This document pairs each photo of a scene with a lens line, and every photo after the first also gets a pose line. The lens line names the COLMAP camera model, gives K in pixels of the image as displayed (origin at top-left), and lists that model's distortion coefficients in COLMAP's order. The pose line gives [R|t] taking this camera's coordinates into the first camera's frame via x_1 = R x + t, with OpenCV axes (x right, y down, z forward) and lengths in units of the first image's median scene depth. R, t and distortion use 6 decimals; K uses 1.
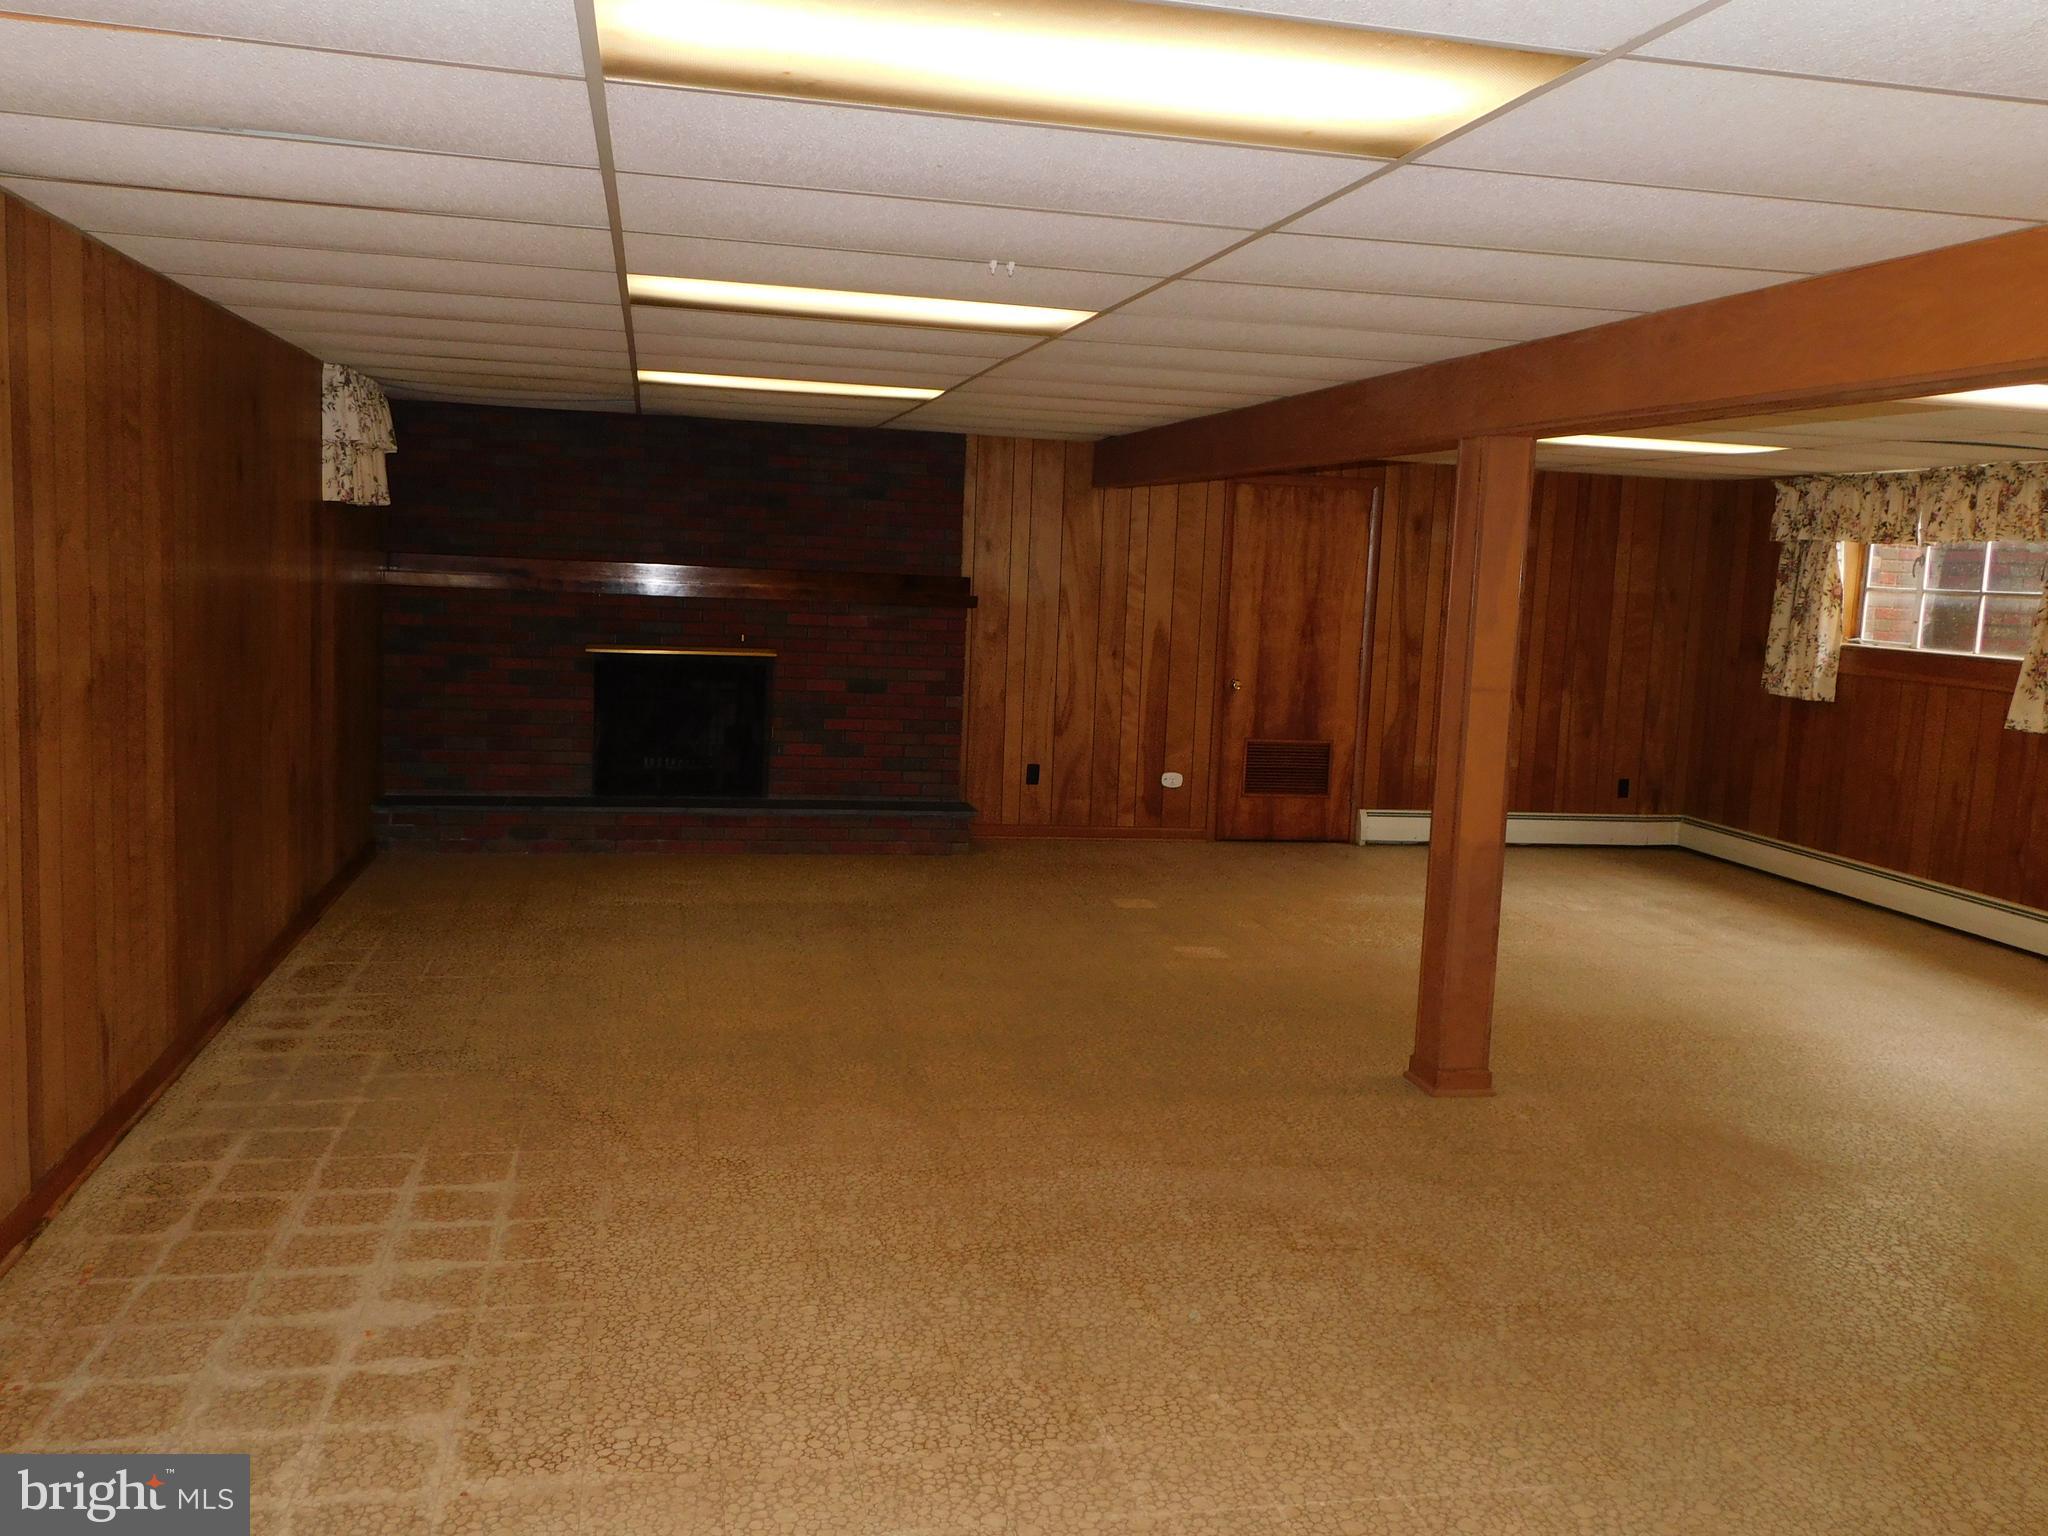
lens RADIAL K [[1723.1, 0, 1025.8], [0, 1723.1, 769.3], [0, 0, 1]] dist [0.014074, -0.000364]
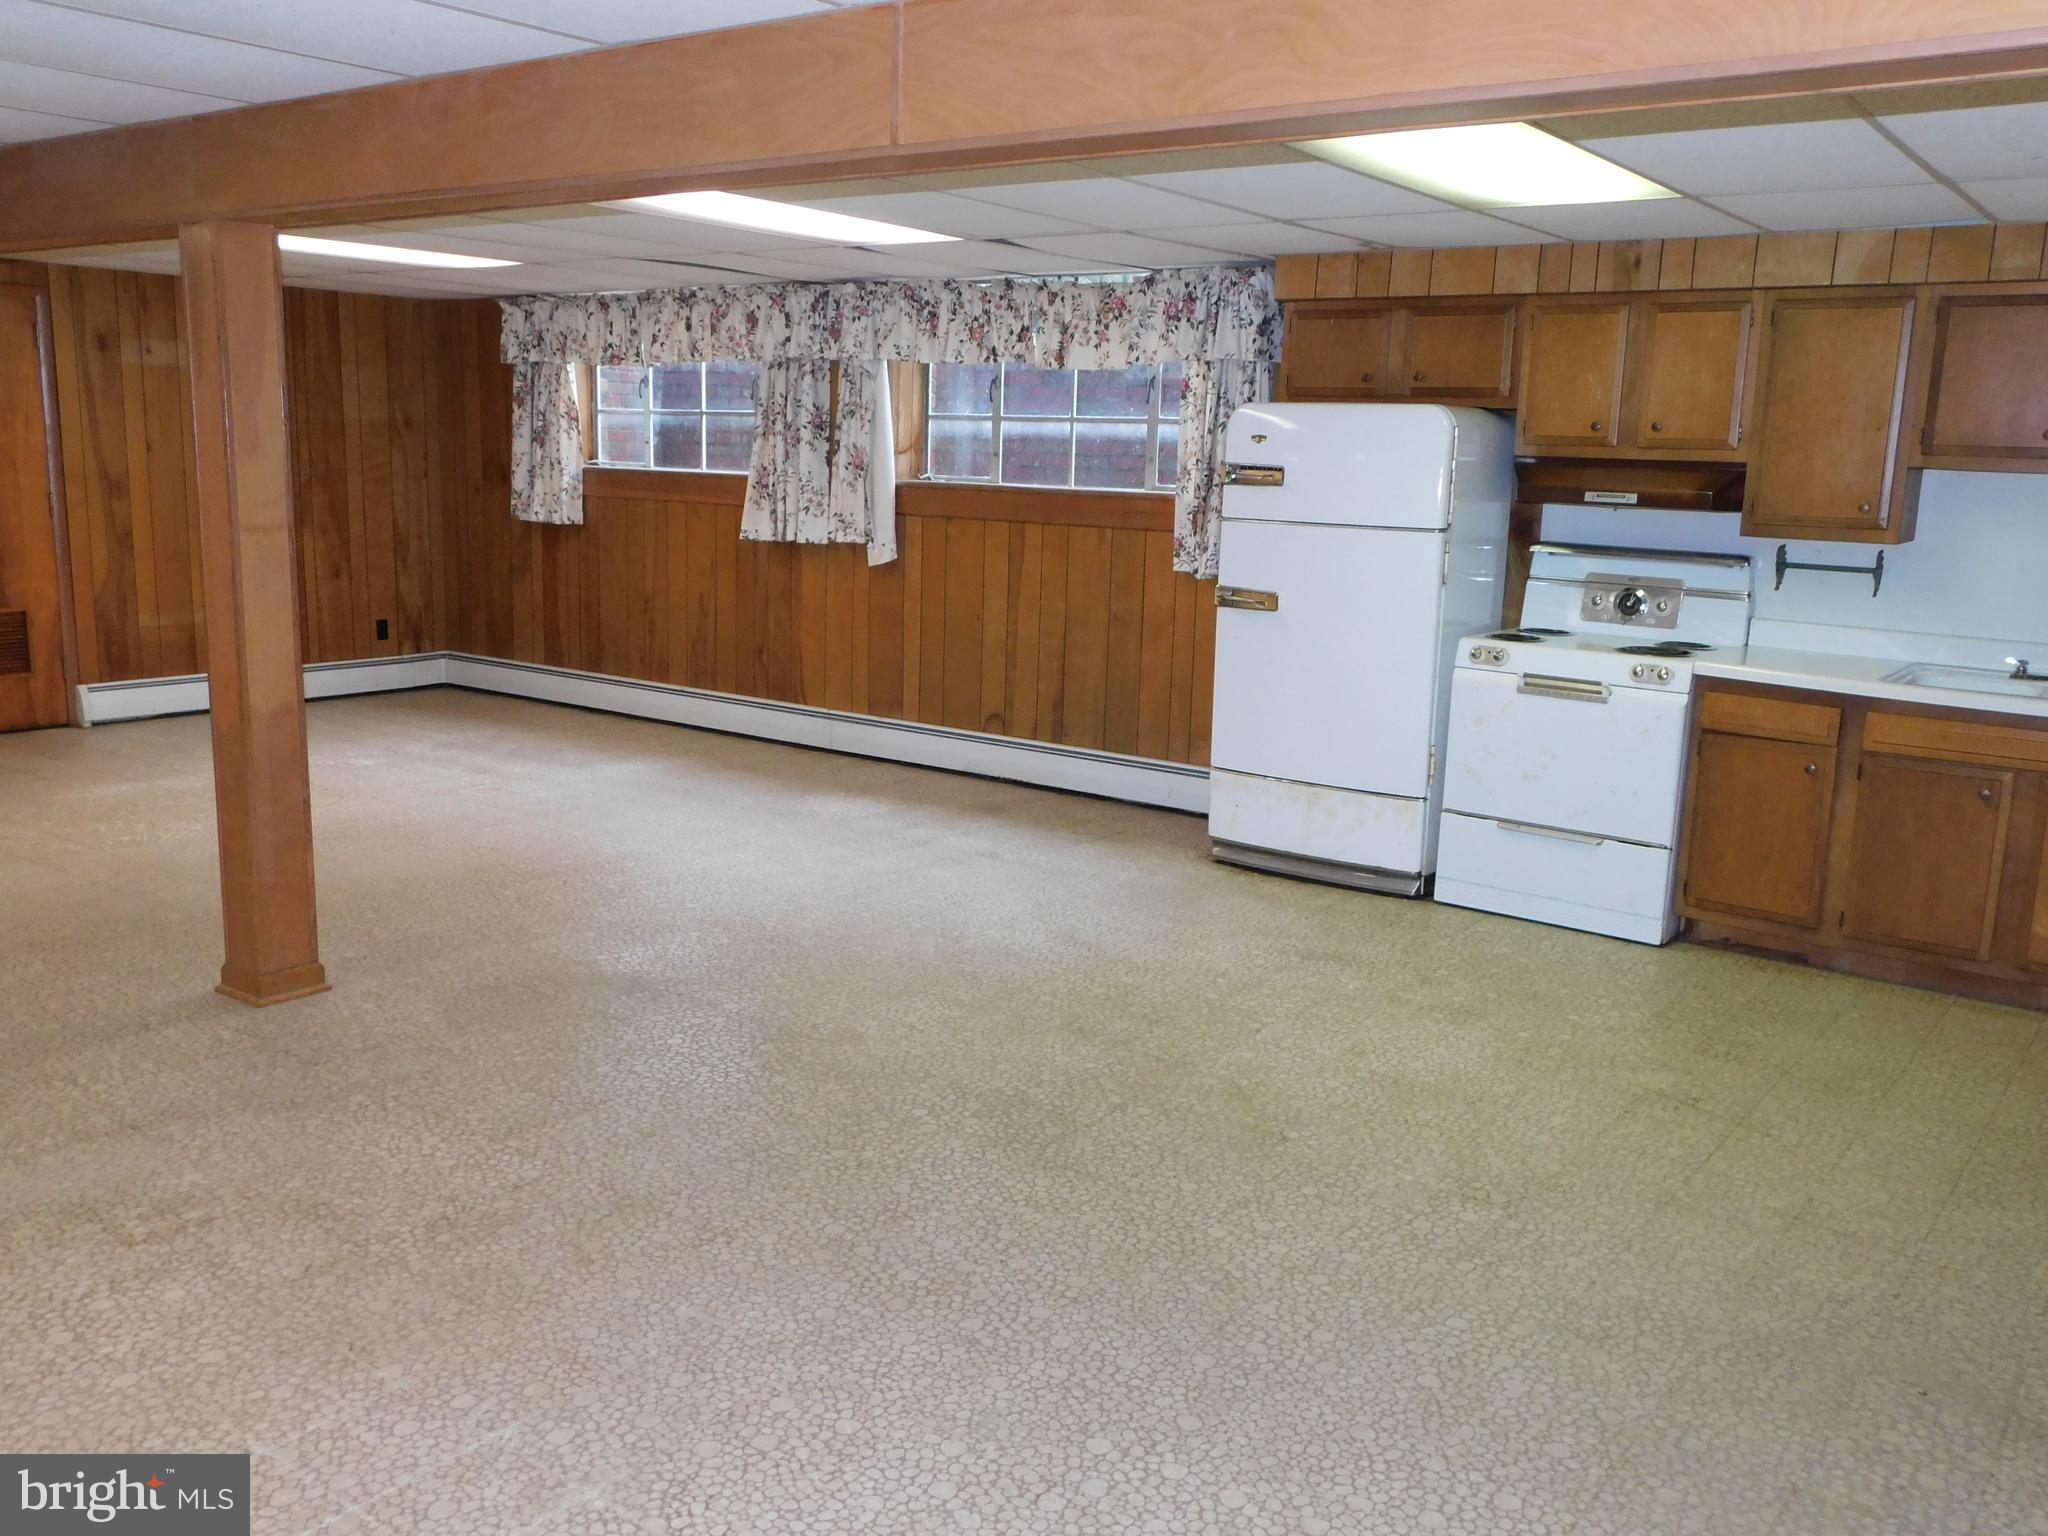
lens RADIAL K [[1723.1, 0, 1023.1], [0, 1723.1, 754.5], [0, 0, 1]] dist [0.014074, -0.000364]
pose [[0.753503, -0.145623, 0.641114, -0.010755], [0.090704, 0.988862, 0.118006, -0.002174], [-0.651158, -0.030766, 0.758319, 0.099754]]
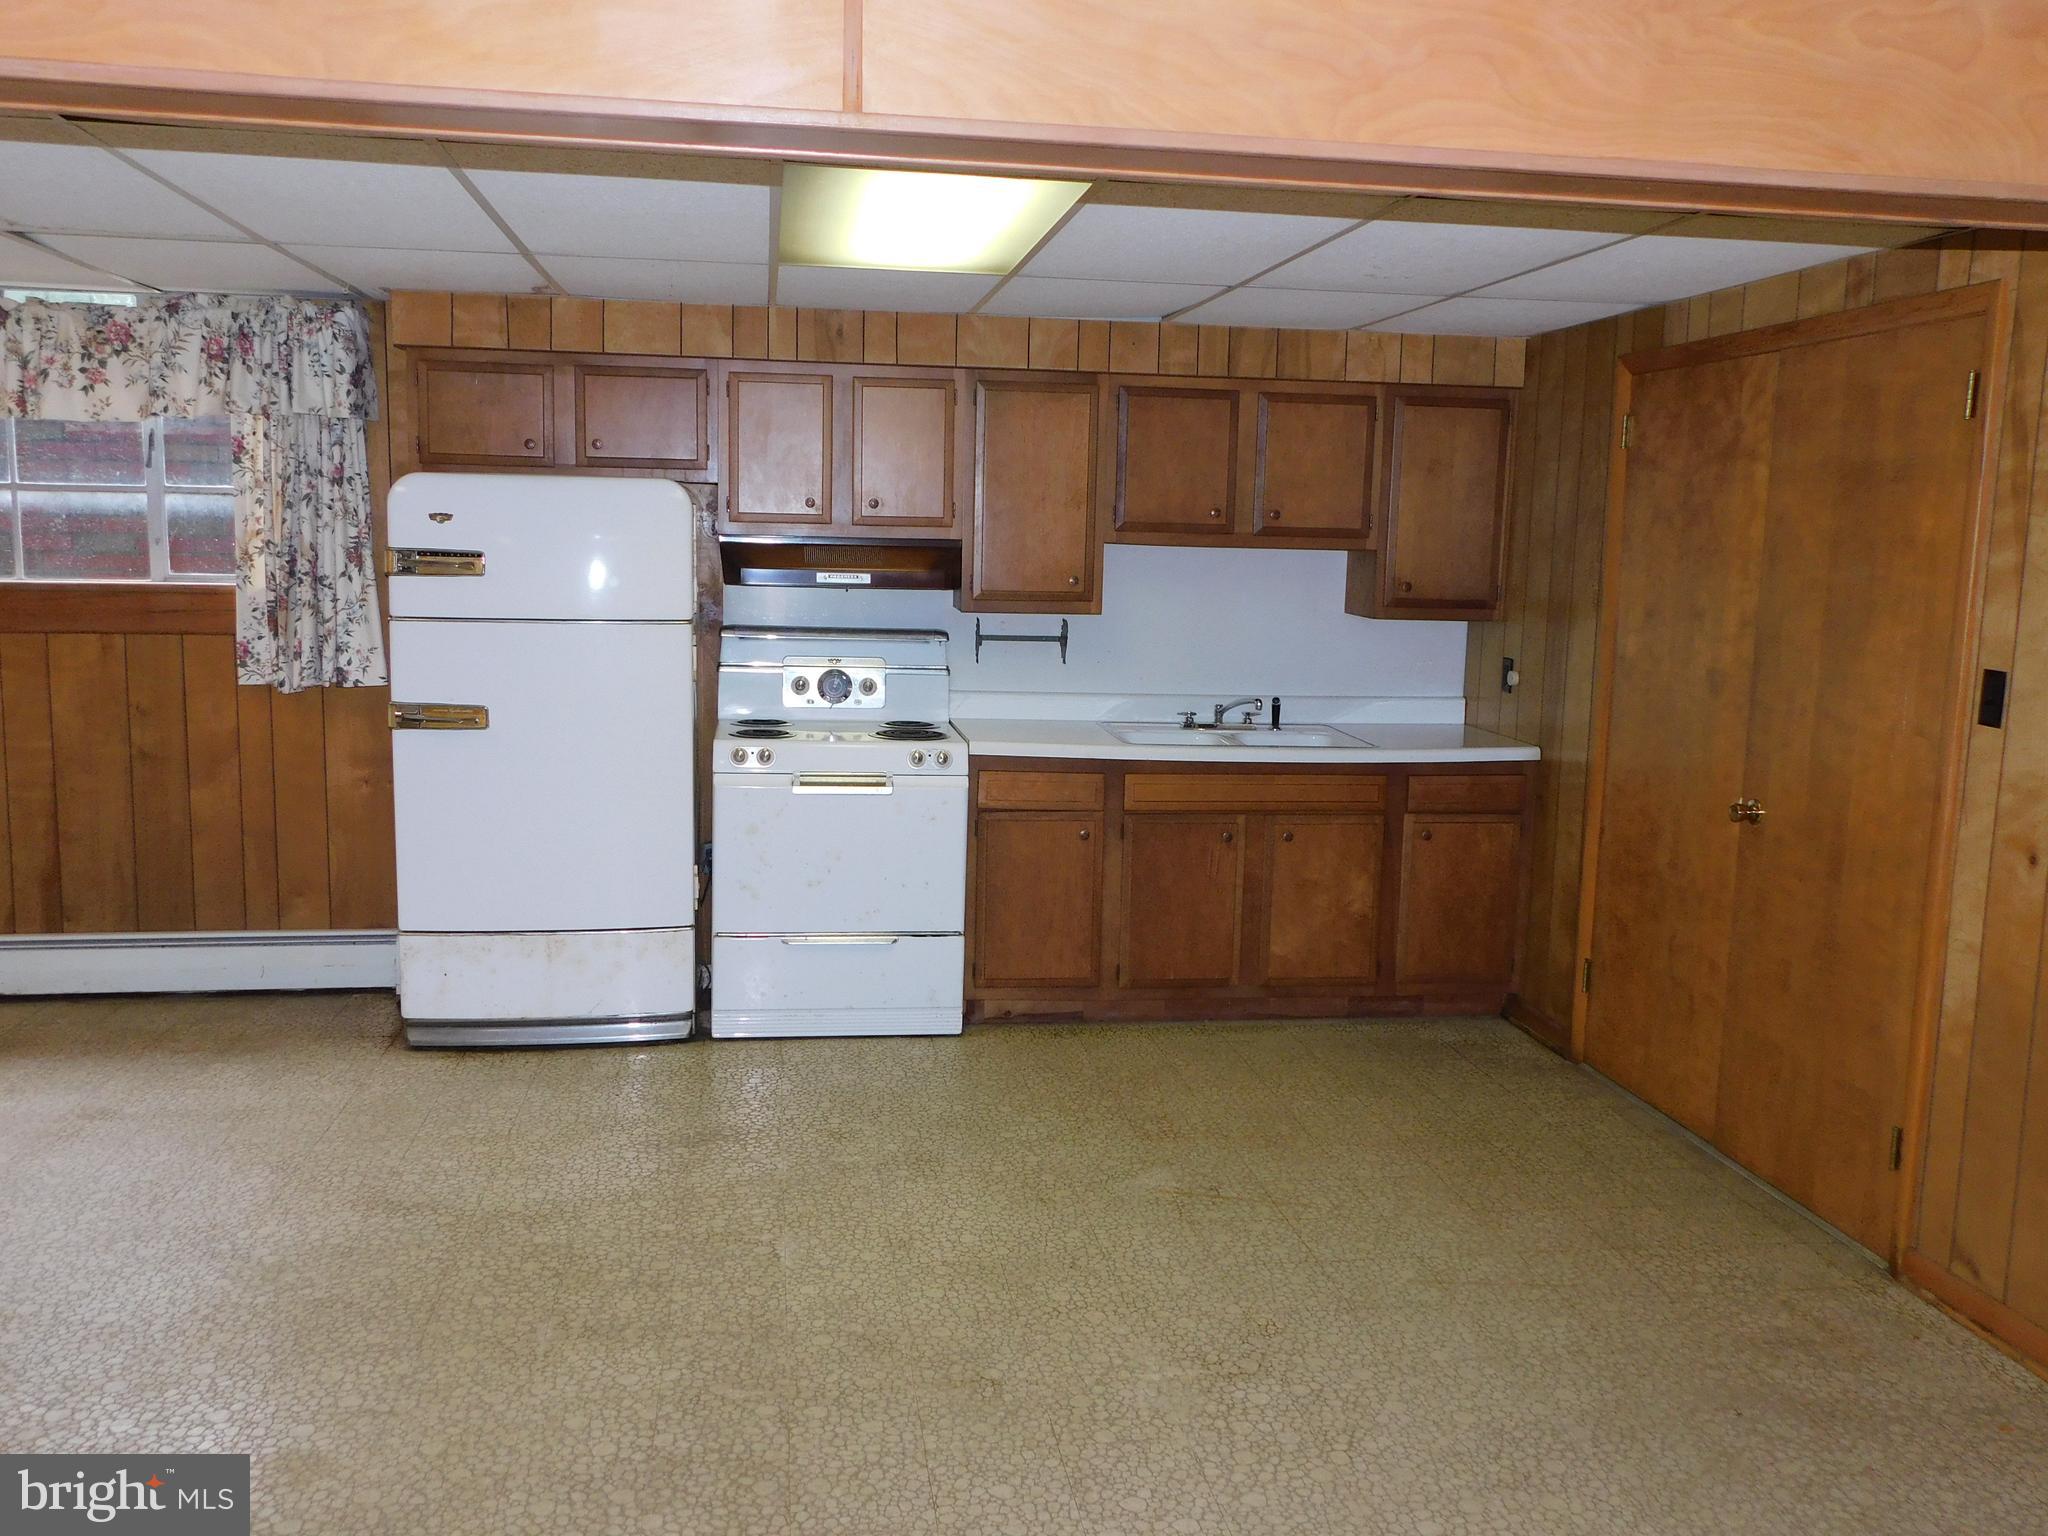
lens RADIAL K [[1723.1, 0, 1023.6], [0, 1723.1, 752.2], [0, 0, 1]] dist [0.014074, -0.000364]
pose [[0.066283, -0.177936, 0.981807, -0.031363], [0.106543, 0.979608, 0.170344, -0.058054], [-0.992096, 0.093313, 0.083889, 0.476386]]
